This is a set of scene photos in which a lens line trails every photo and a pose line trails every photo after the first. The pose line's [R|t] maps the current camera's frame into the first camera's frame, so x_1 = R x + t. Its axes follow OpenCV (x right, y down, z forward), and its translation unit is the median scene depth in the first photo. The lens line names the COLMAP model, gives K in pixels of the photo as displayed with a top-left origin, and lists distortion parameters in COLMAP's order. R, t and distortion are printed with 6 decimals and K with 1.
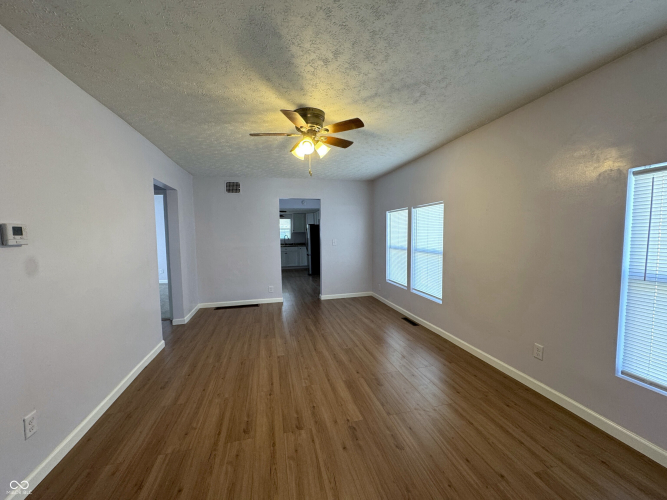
lens RADIAL K [[265.7, 0, 332.5], [0, 265.7, 252.5], [0, 0, 1]] dist [-0.001136, -0.000027]
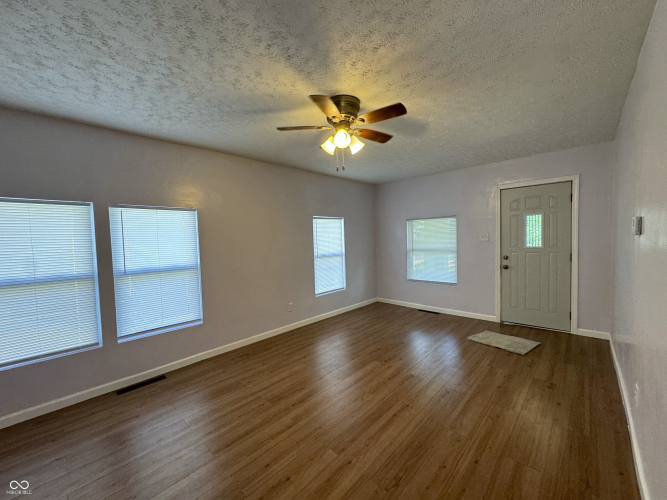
lens RADIAL K [[265.7, 0, 332.5], [0, 265.7, 252.5], [0, 0, 1]] dist [-0.001136, -0.000027]
pose [[-0.536151, -0.013294, 0.844018, -0.765828], [0.100766, 0.991718, 0.079630, -0.093986], [-0.838086, 0.127743, -0.530371, 1.438468]]
